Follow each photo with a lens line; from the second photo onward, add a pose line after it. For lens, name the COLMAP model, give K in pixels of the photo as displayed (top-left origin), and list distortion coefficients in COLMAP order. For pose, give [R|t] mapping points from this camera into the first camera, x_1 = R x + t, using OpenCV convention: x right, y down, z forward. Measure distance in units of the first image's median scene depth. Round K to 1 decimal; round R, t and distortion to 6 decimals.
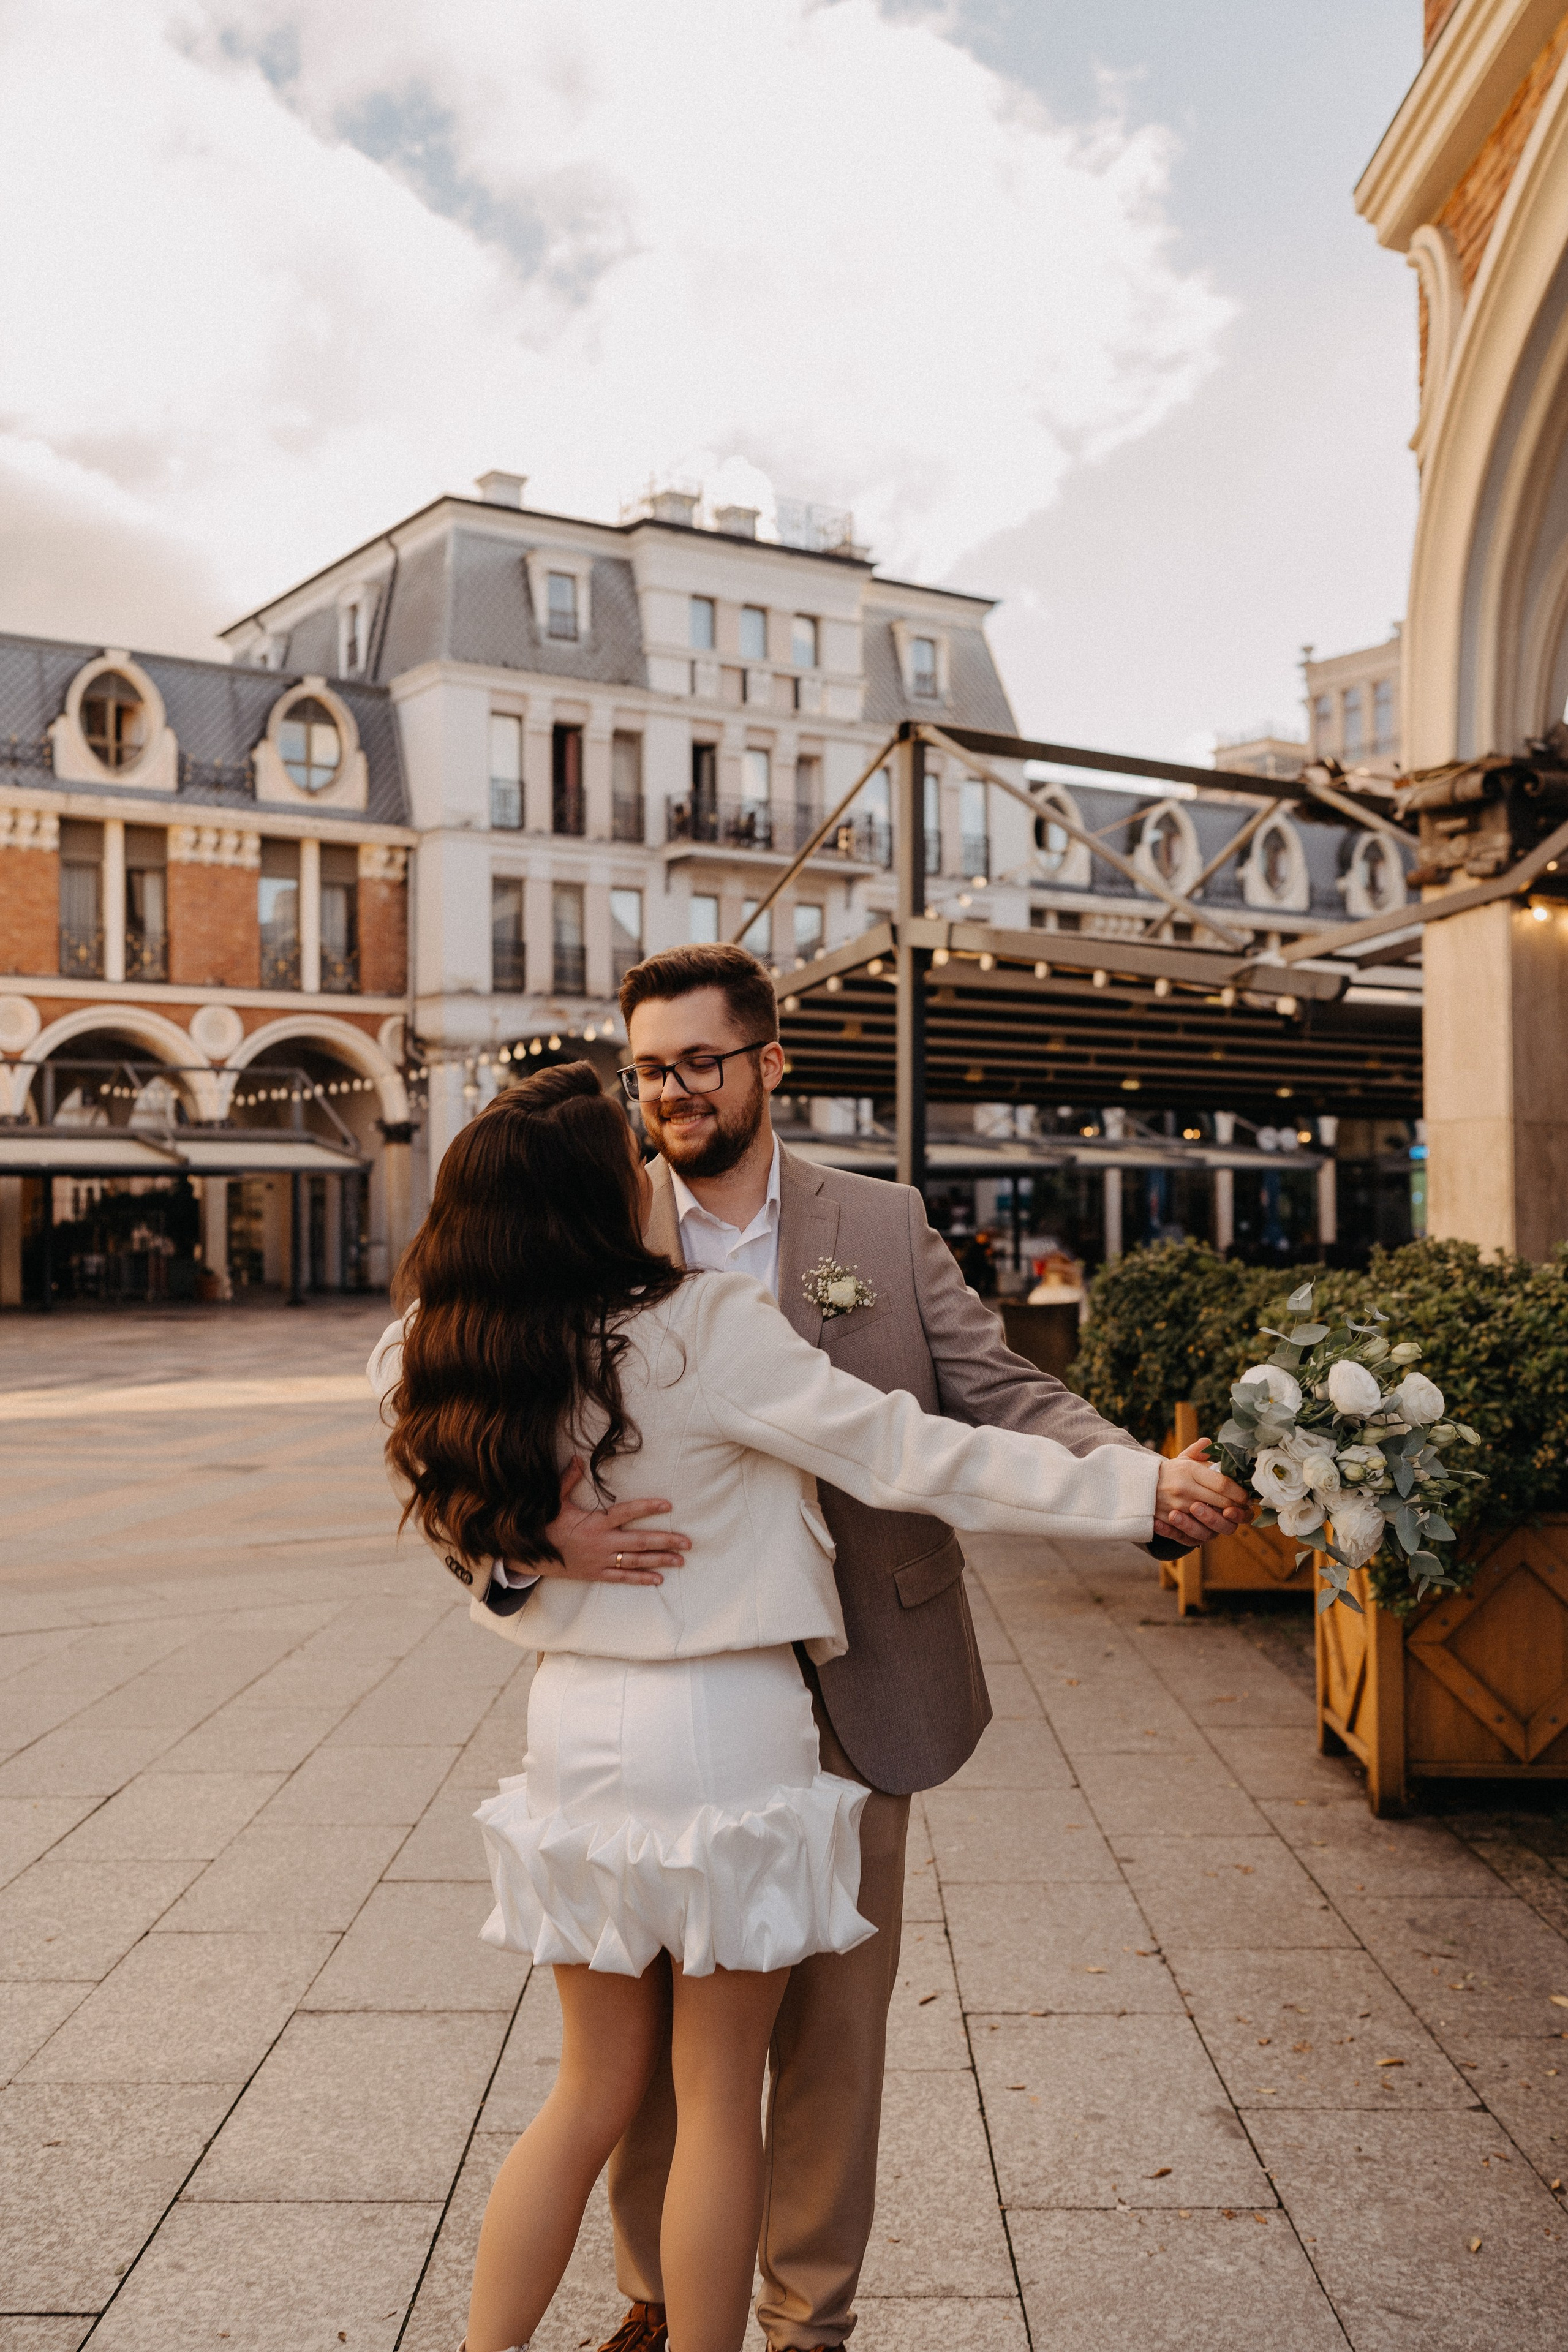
lens RADIAL K [[2298.9, 0, 750.8], [0, 2298.9, 1182.7], [0, 0, 1]] dist [-0.001969, 0.007181]
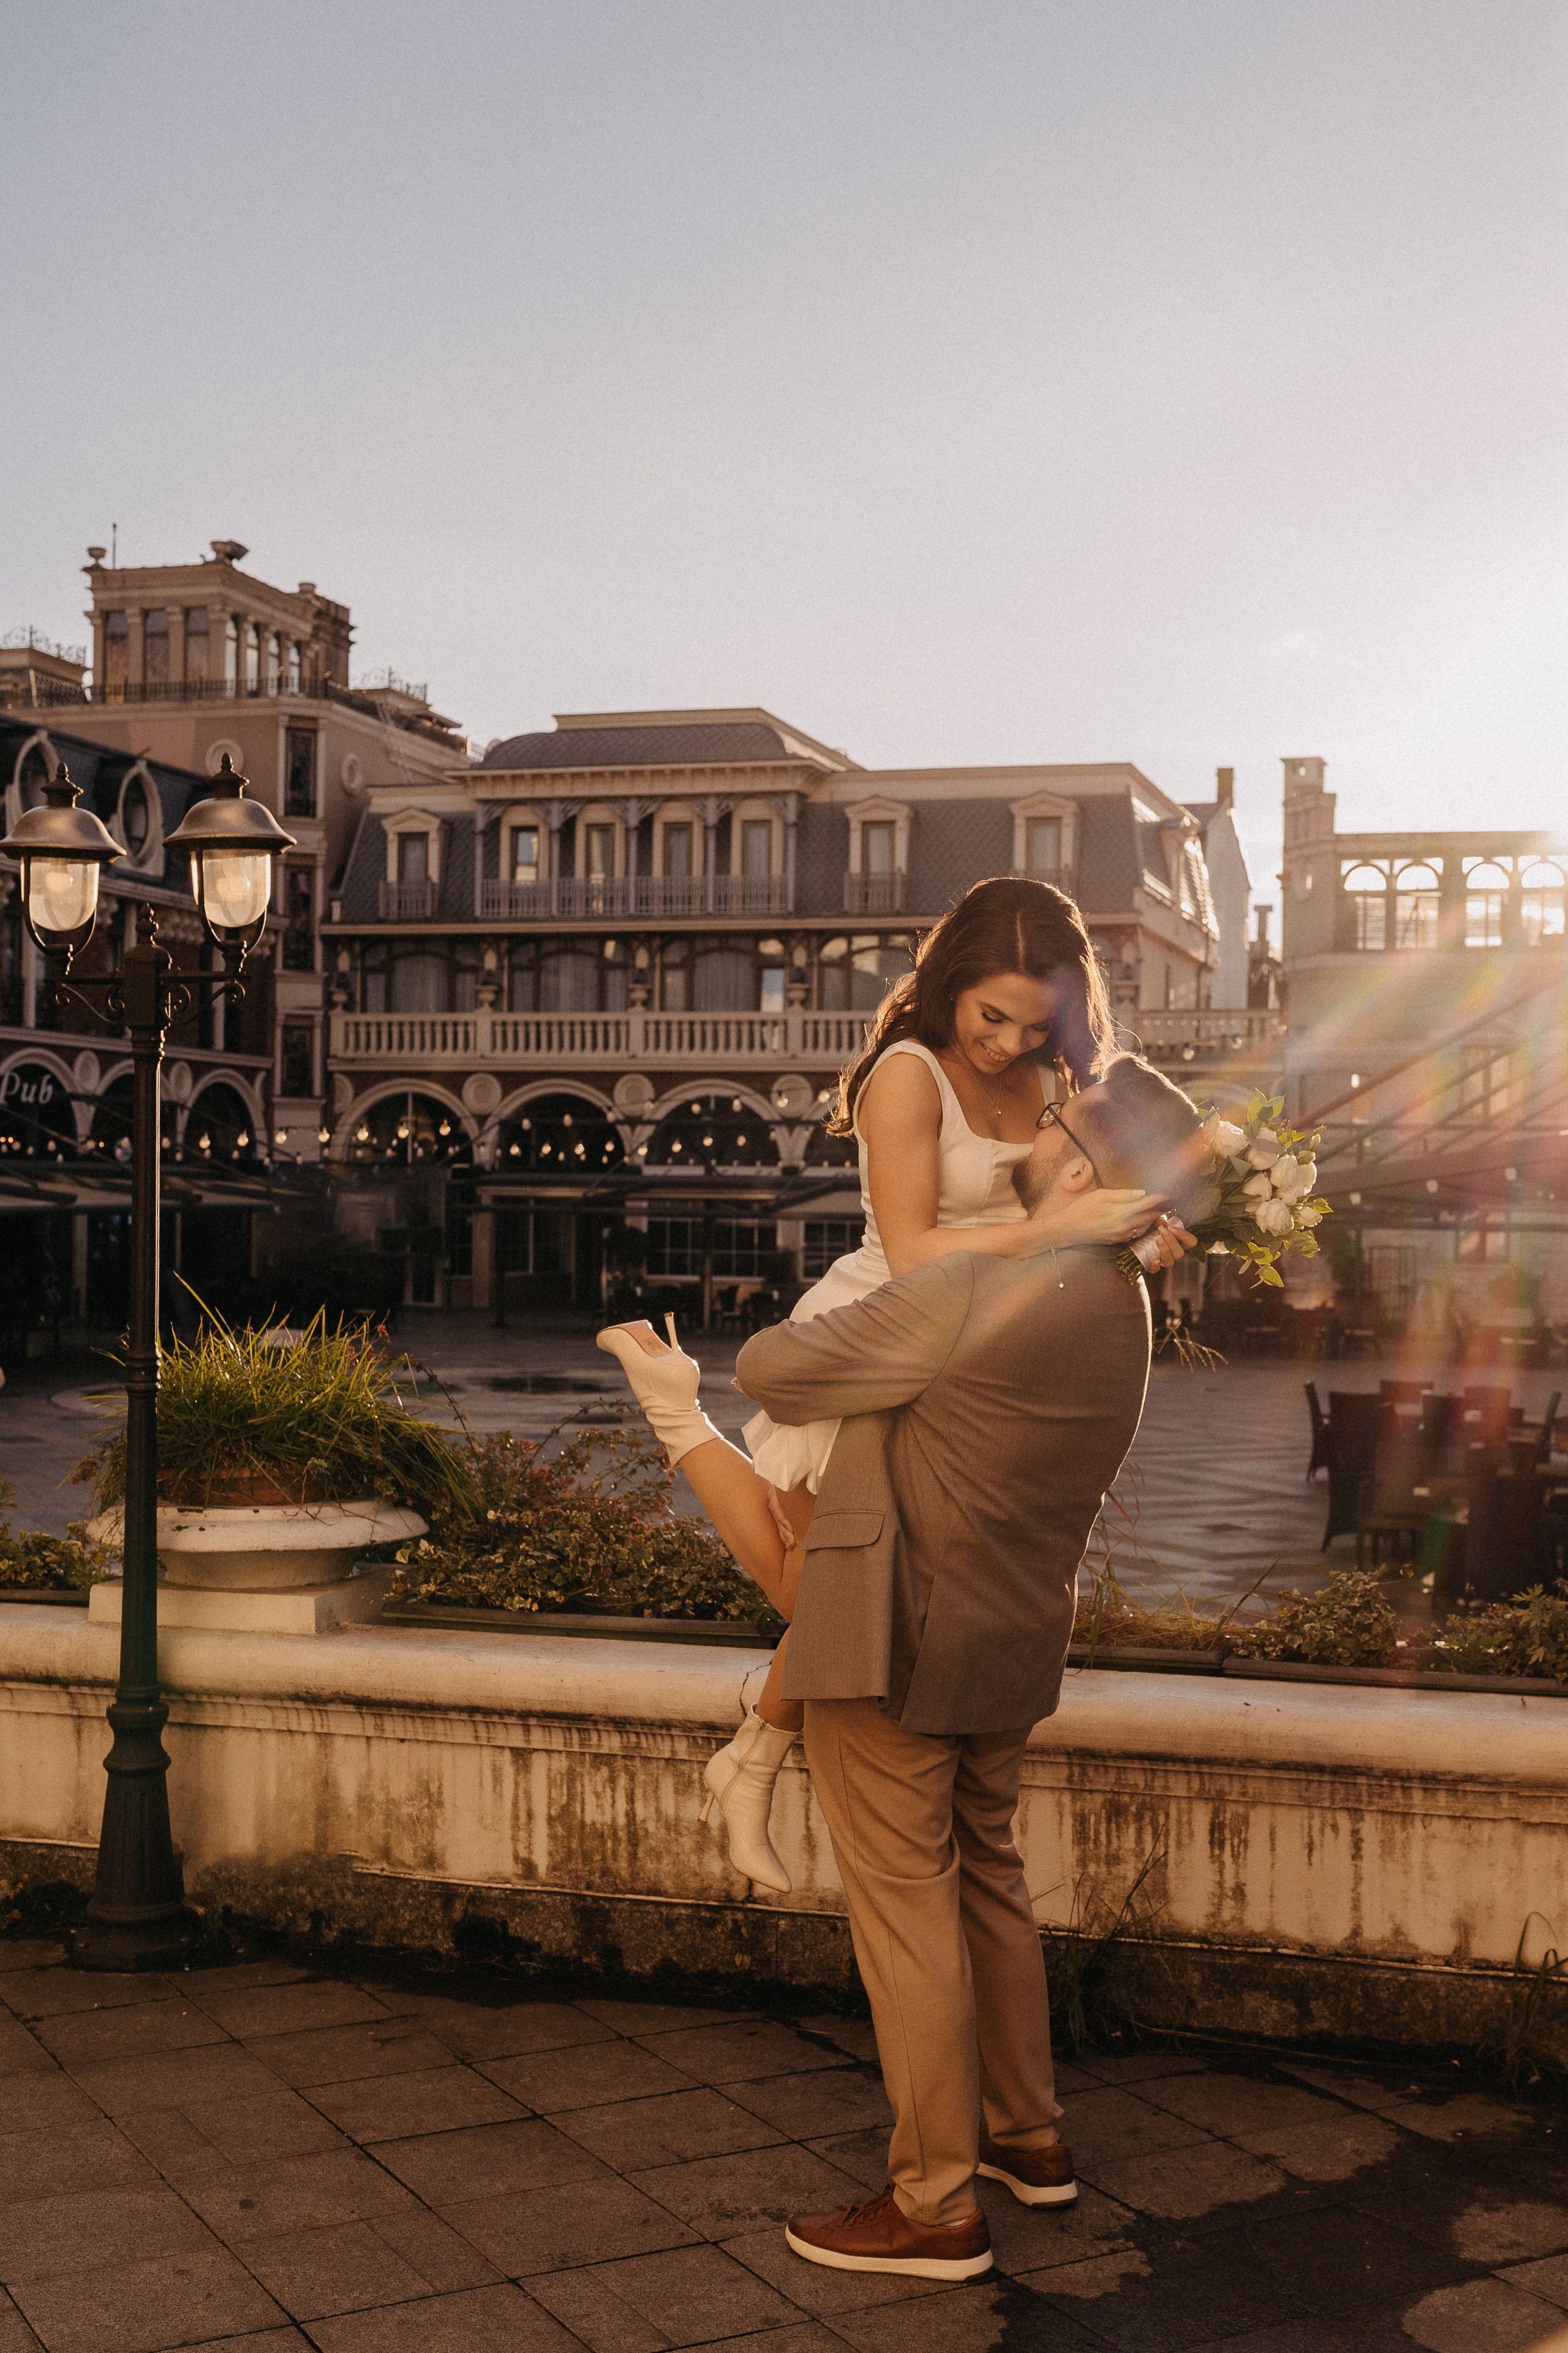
lens RADIAL K [[2726.4, 0, 871.7], [0, 2726.4, 1224.7], [0, 0, 1]] dist [-0.001656, -0.002069]
pose [[0.762903, 0.015847, 0.646319, -0.255094], [-0.036133, 0.999182, 0.018152, -0.024822], [-0.645503, -0.037202, 0.762851, 0.085023]]
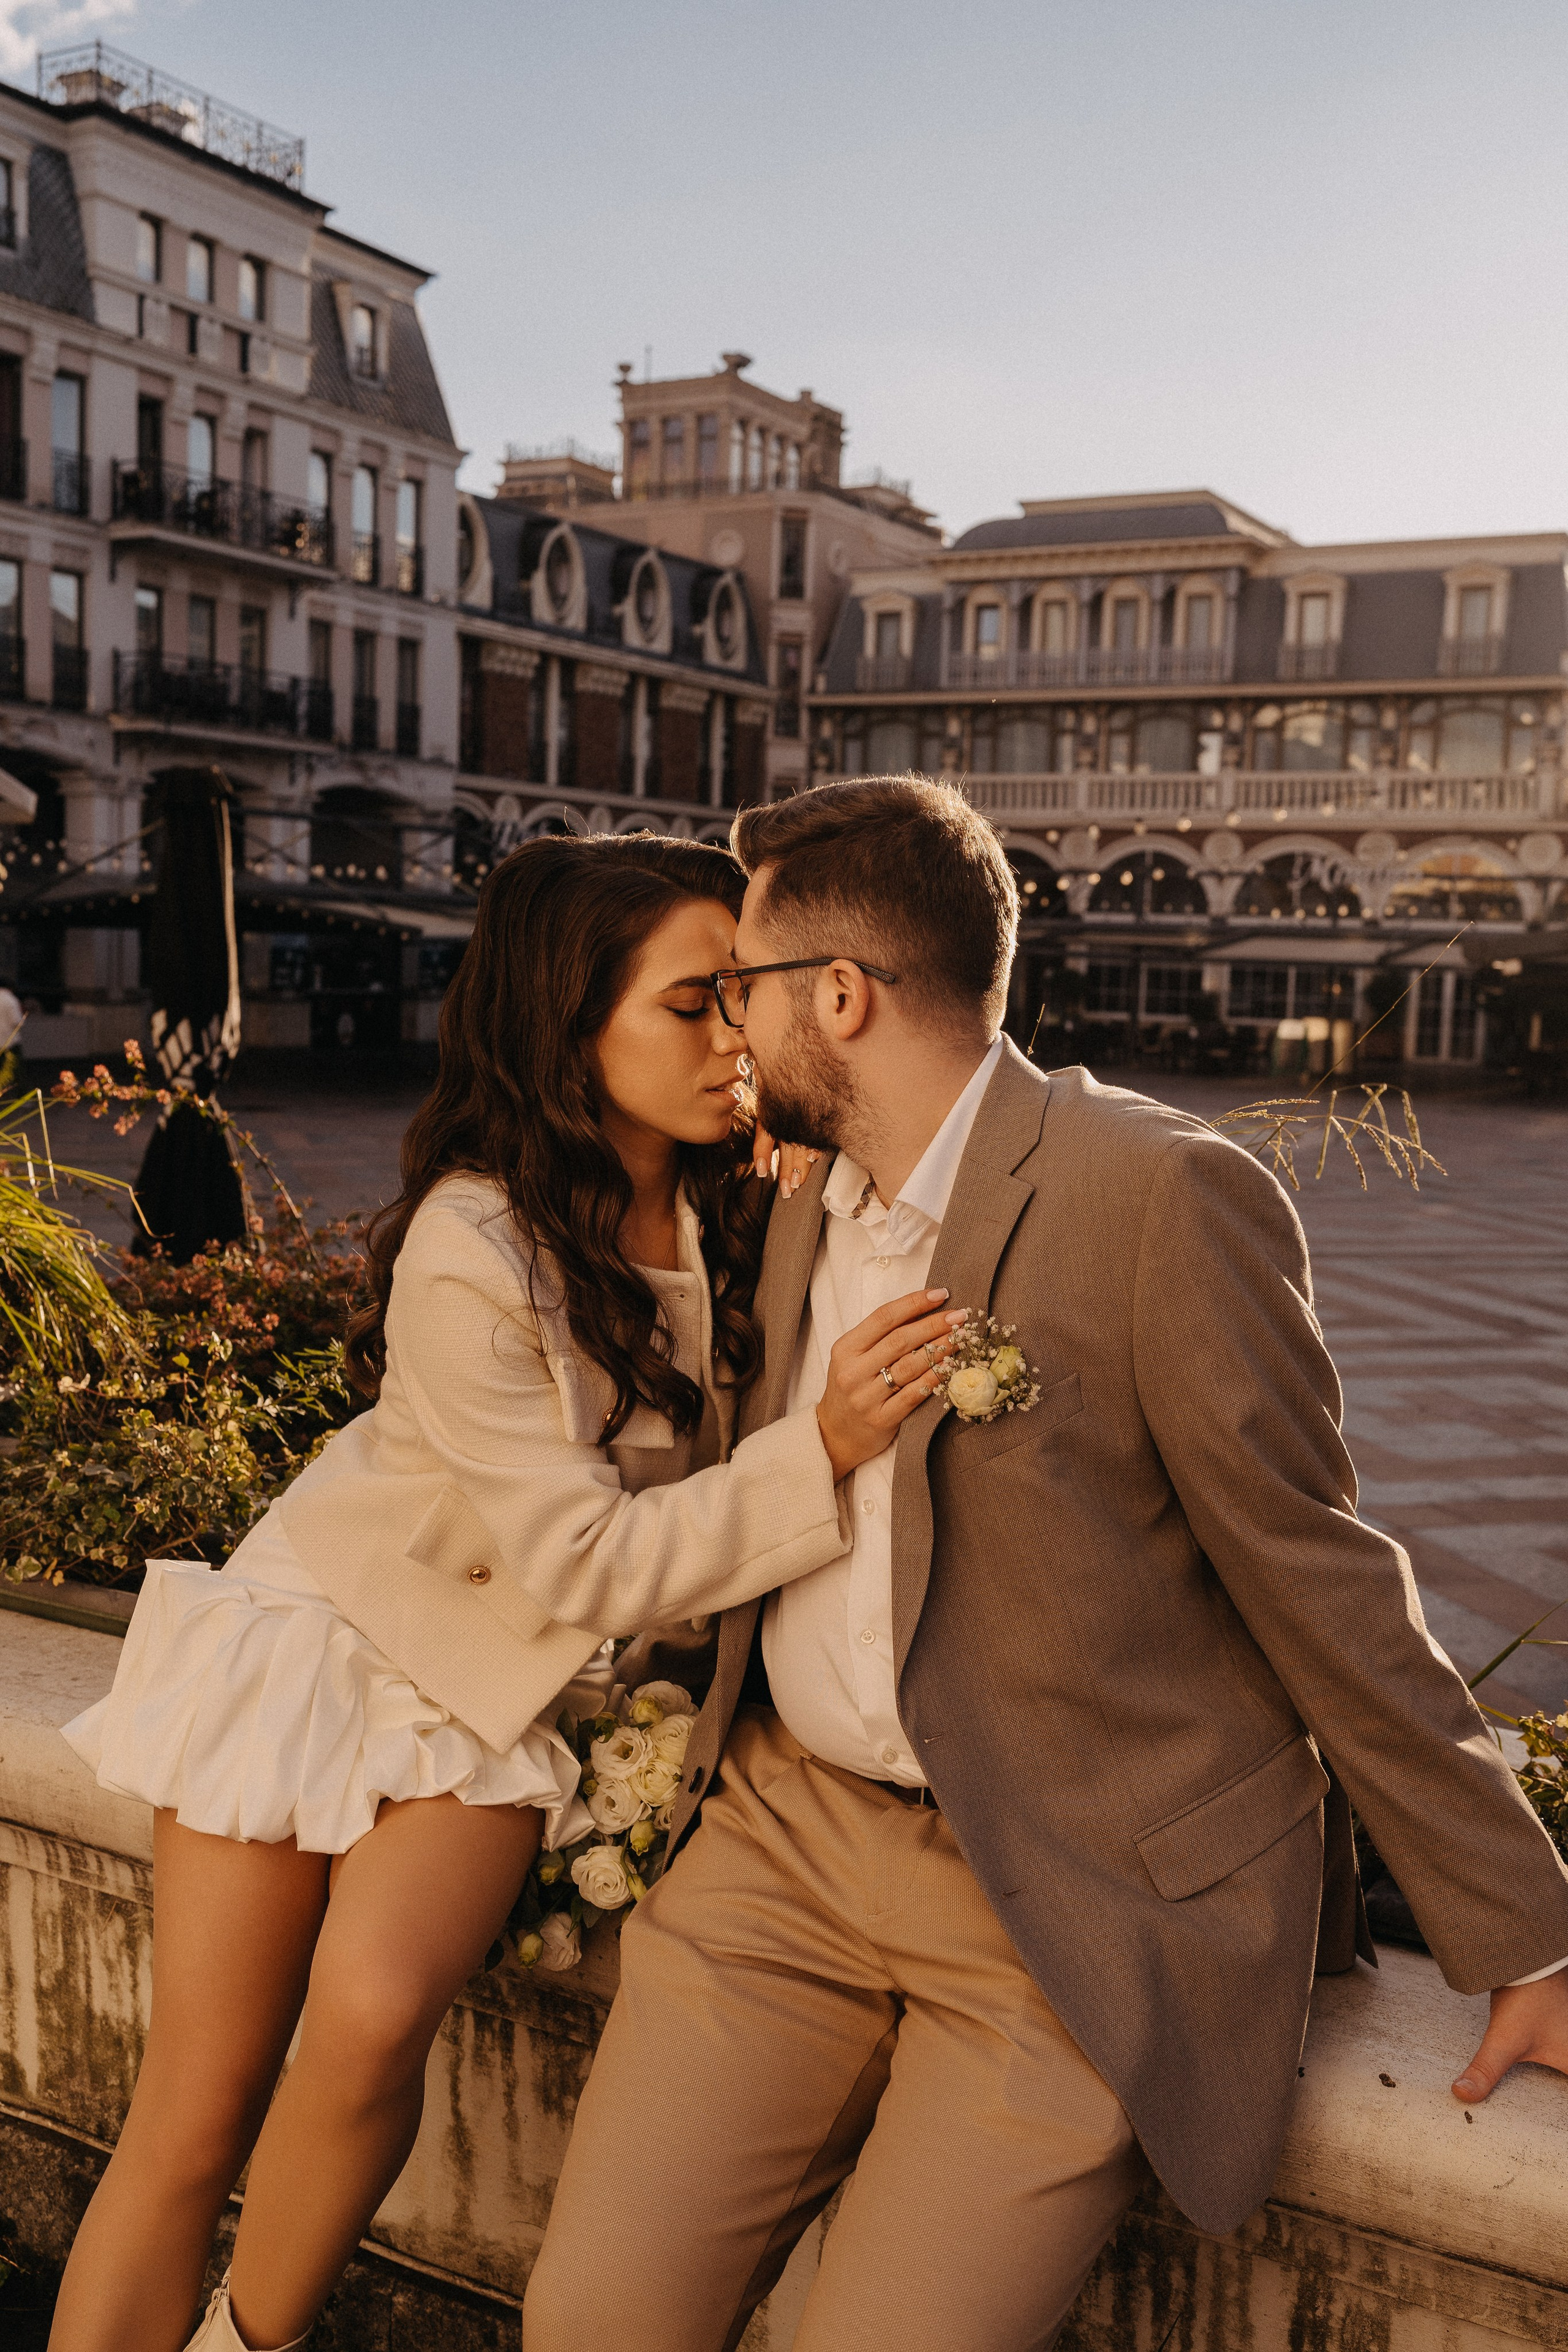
lens RADIAL K [[2298.9, 0, 750.8], [0, 2298.9, 1182.7], [0, 0, 1]] dist [-0.001969, 0.007181]
pose [[0.894415, -0.008450, 0.447159, -0.201291], [-0.050984, 0.991377, 0.120713, -0.021910], [-0.444323, -0.130765, 0.886271, 0.129340]]
